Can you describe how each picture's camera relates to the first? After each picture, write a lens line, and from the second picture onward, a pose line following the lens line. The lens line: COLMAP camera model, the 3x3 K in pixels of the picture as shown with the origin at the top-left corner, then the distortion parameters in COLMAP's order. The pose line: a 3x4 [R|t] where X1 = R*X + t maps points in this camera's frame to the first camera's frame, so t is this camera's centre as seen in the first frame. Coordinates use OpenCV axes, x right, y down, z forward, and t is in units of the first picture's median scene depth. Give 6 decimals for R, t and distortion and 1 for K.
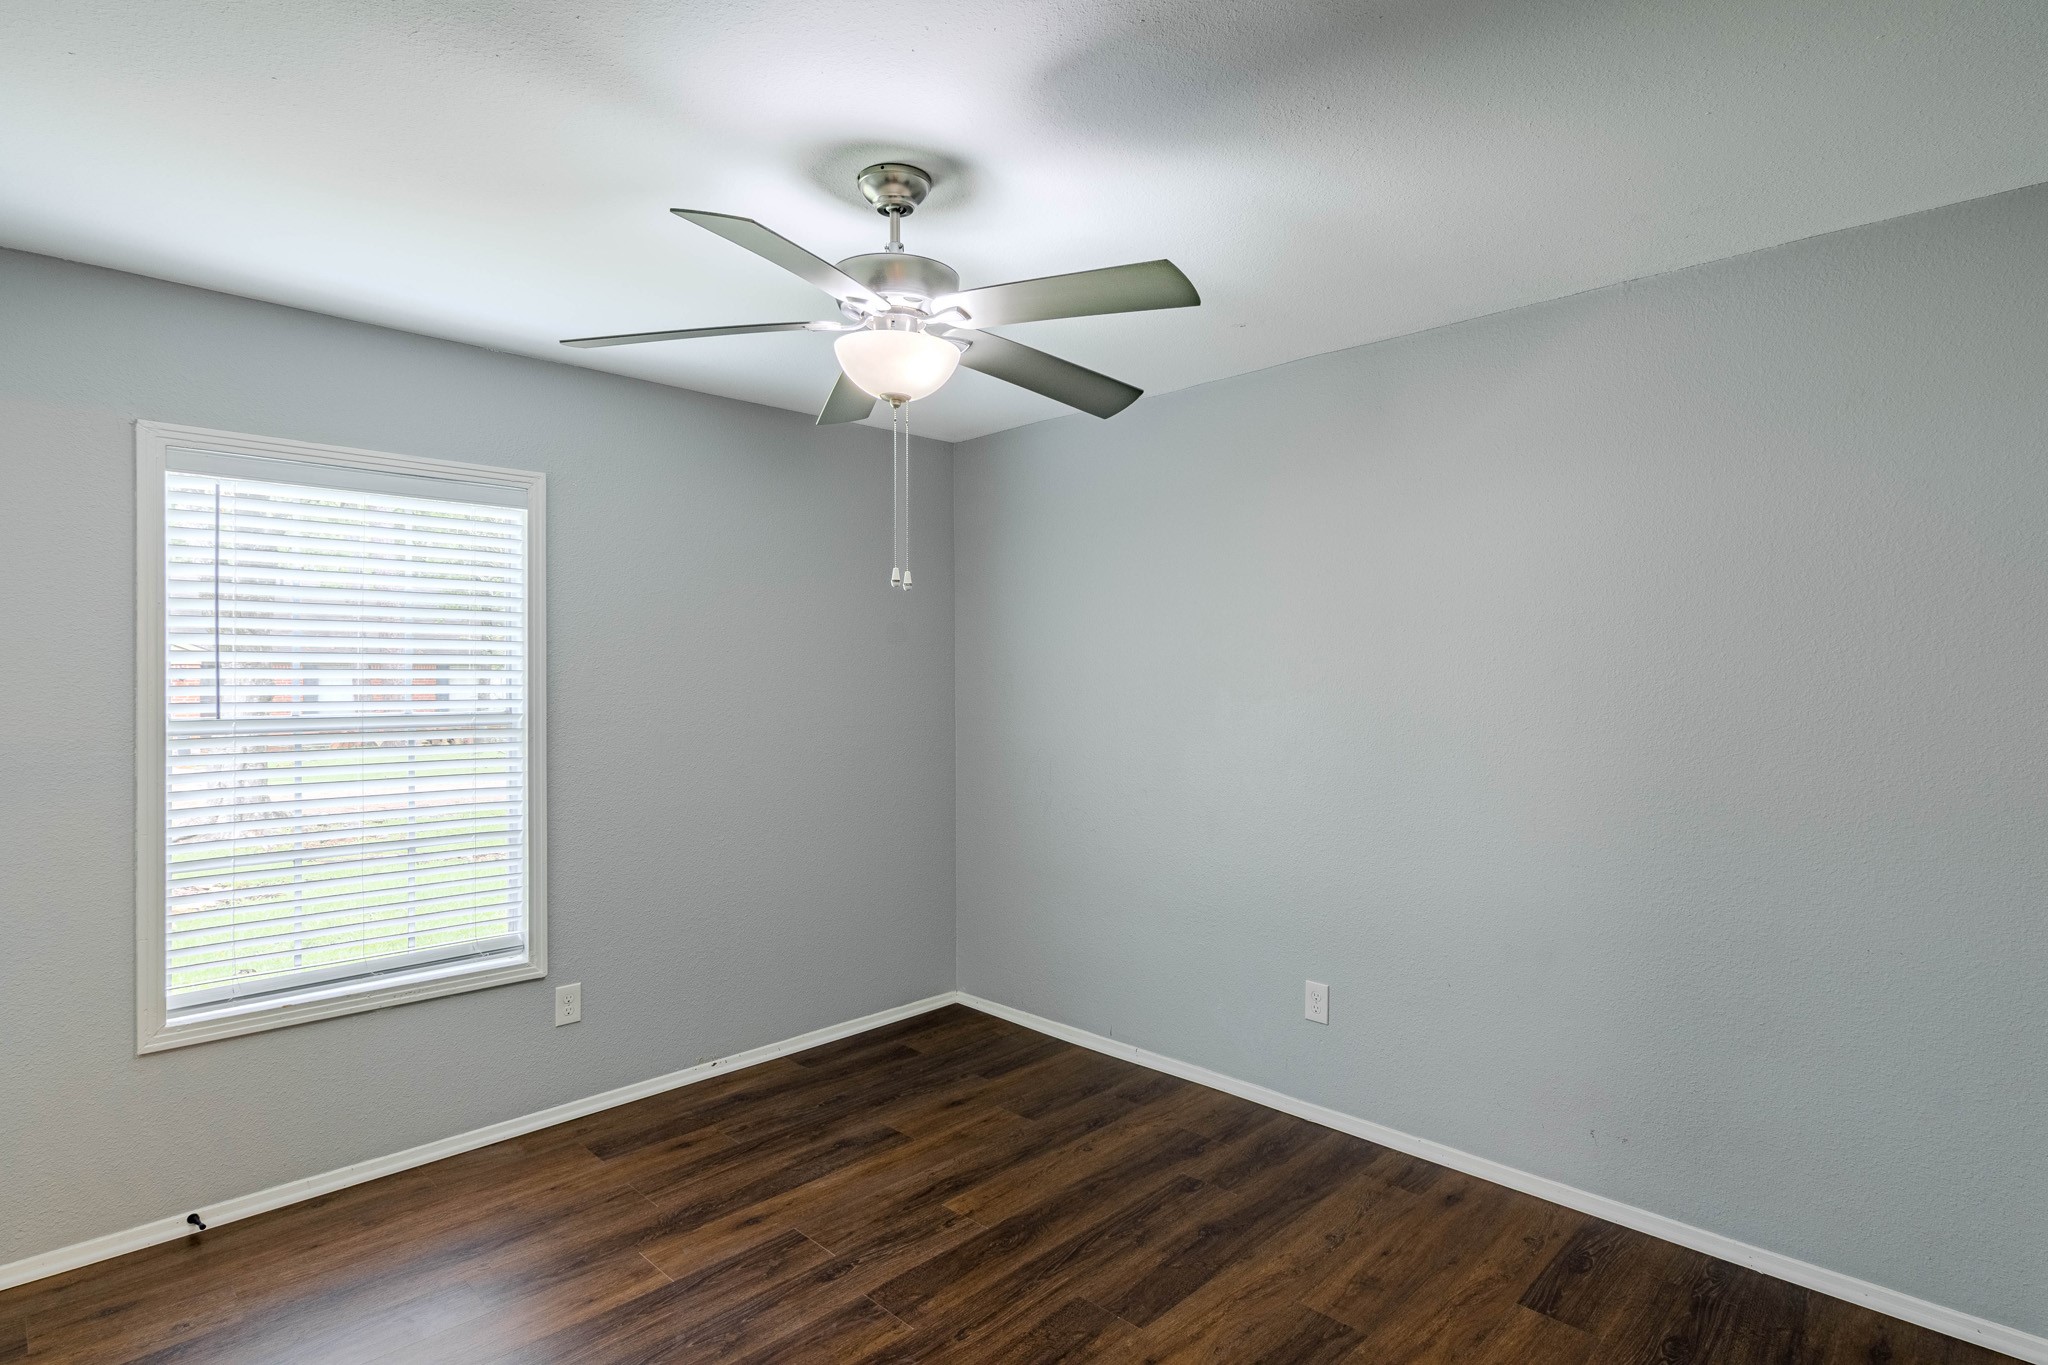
lens RADIAL K [[1027.4, 0, 1013.5], [0, 1027.4, 674.6], [0, 0, 1]] dist [-0.003251, -0.000922]
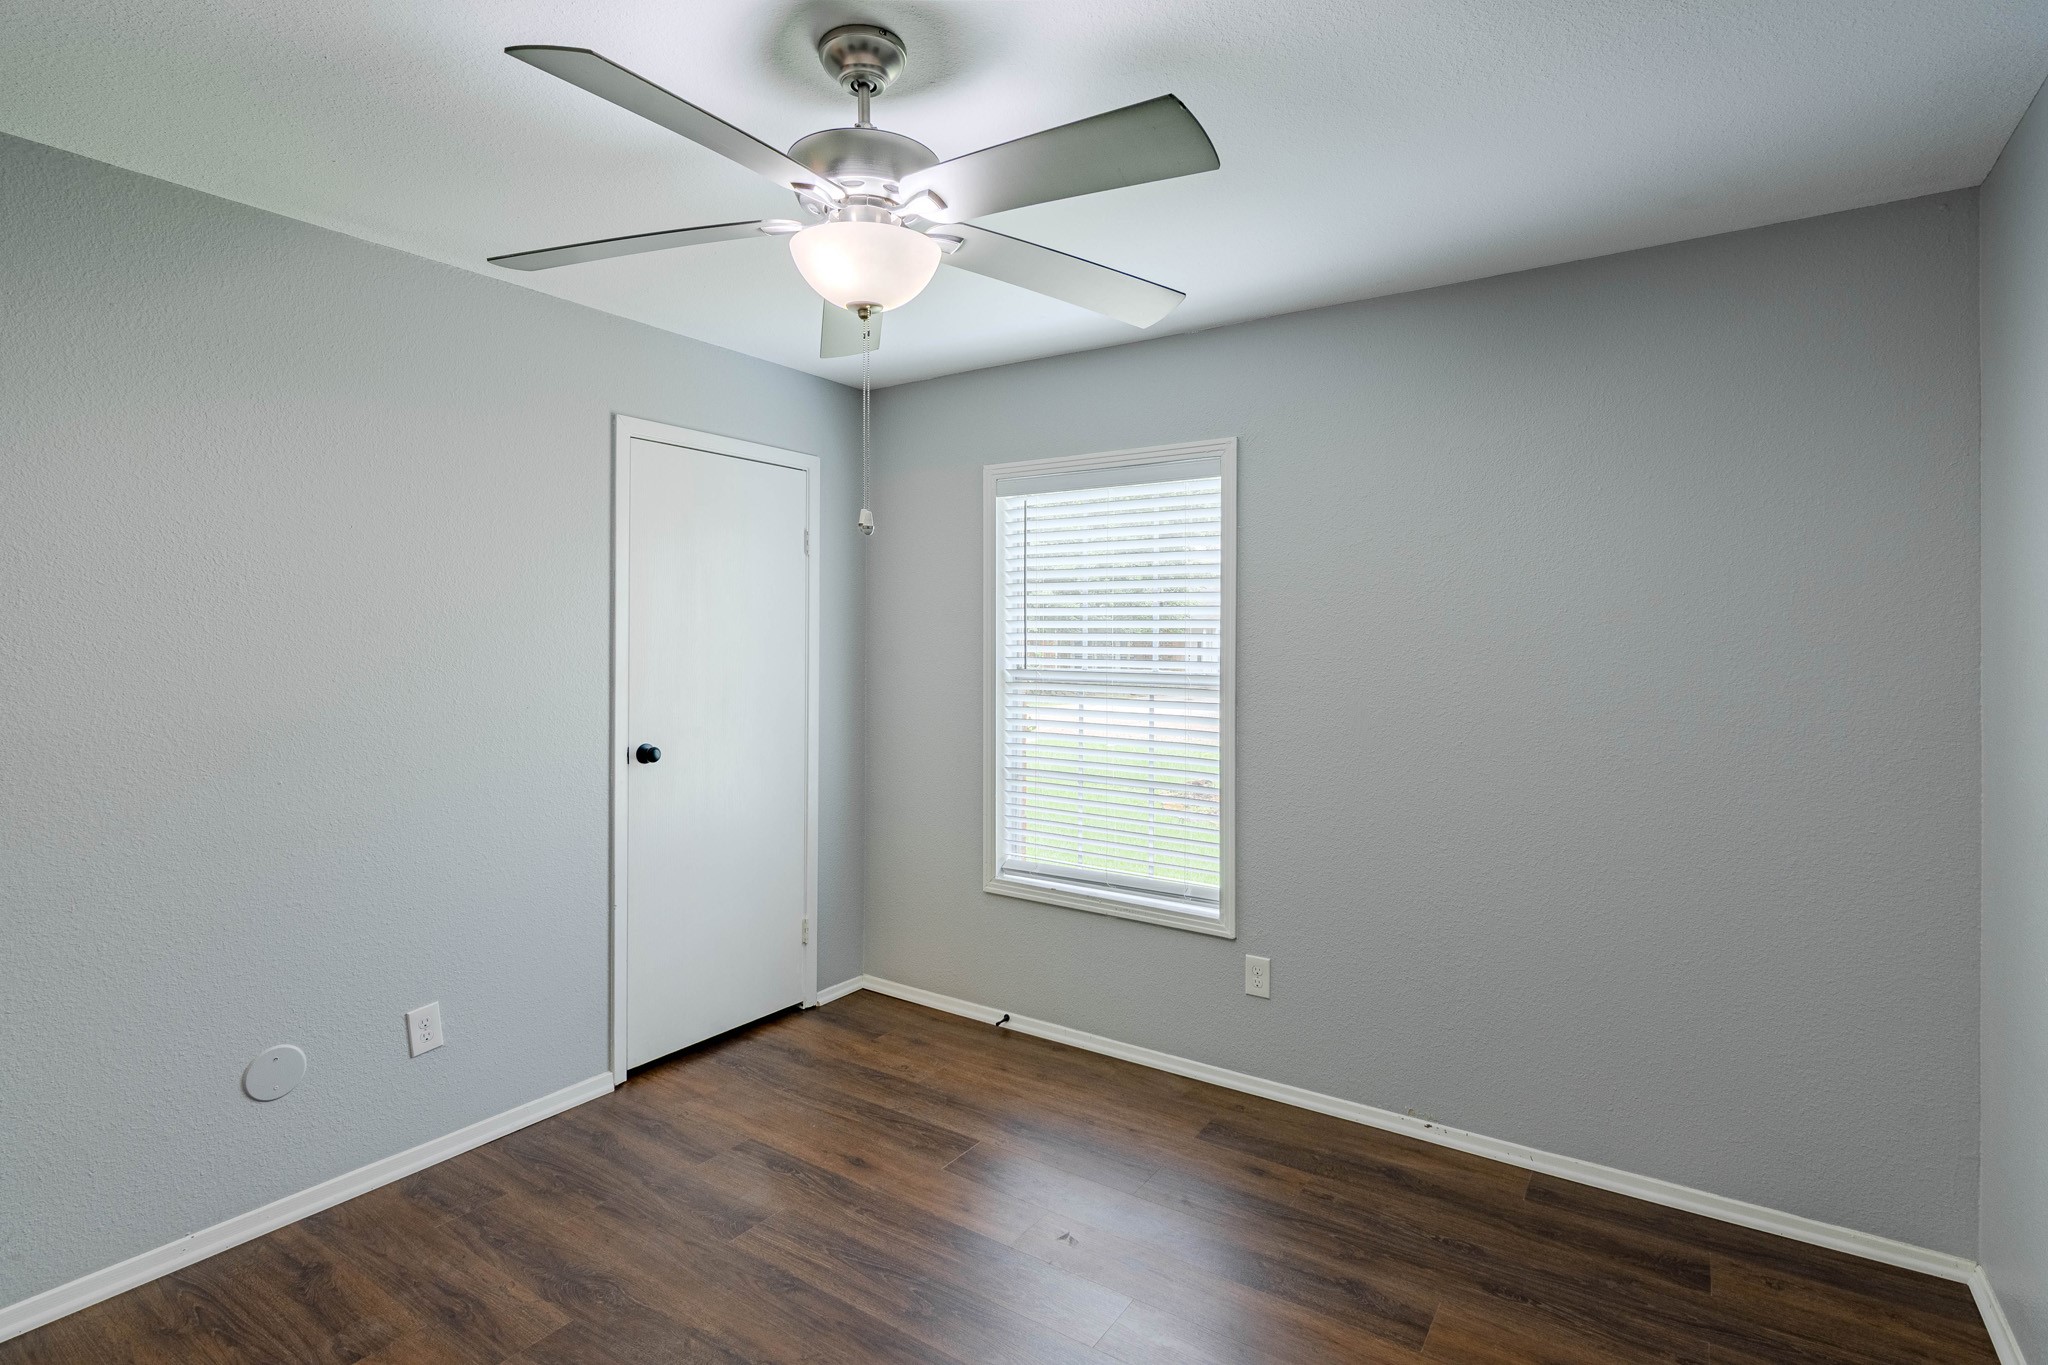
lens RADIAL K [[982.4, 0, 1029.5], [0, 982.4, 647.3], [0, 0, 1]] dist [-0.001099, -0.000231]
pose [[0.207219, 0.008113, -0.978261, 0.447166], [-0.006857, 0.999953, 0.006840, 0.004072], [0.978271, 0.005291, 0.207265, 0.614218]]
